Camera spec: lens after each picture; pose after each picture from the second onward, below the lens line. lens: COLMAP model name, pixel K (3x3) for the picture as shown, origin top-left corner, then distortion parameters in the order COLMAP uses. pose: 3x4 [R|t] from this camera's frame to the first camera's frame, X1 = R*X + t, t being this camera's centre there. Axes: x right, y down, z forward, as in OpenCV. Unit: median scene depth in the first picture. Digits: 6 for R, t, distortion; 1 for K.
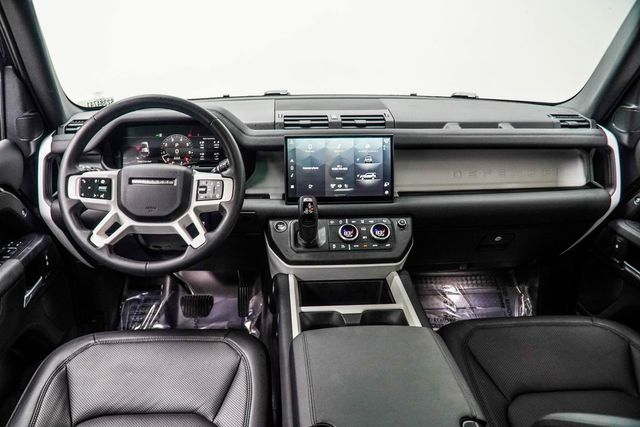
lens RADIAL K [[523.7, 0, 307.2], [0, 523.7, 212.1], [0, 0, 1]] dist [0.002904, 0.002690]
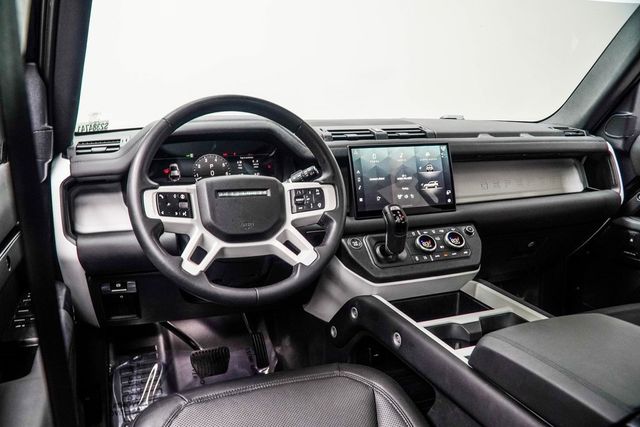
lens RADIAL K [[523.7, 0, 307.2], [0, 523.7, 212.1], [0, 0, 1]] dist [0.002904, 0.002690]
pose [[0.955257, -0.065384, 0.288459, -0.386327], [0.101629, 0.988440, -0.112508, 0.066824], [-0.277768, 0.136790, 0.950859, 0.156338]]
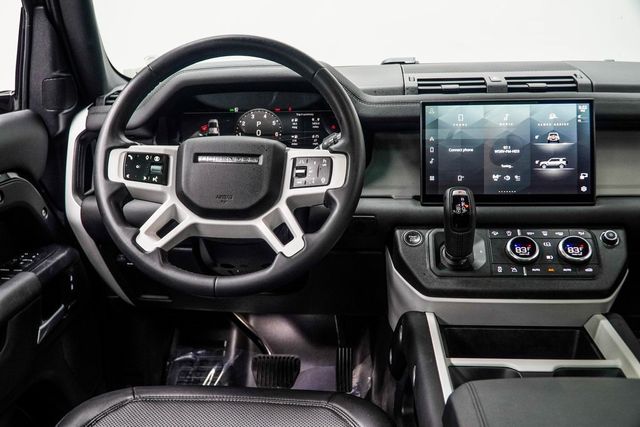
lens RADIAL K [[727.3, 0, 302.7], [0, 727.3, 214.2], [0, 0, 1]] dist [0.088330, -0.353534]
pose [[0.988488, 0.012331, -0.150798, -0.050495], [-0.026669, 0.995269, -0.093431, 0.085499], [0.148932, 0.096377, 0.984140, 0.086472]]
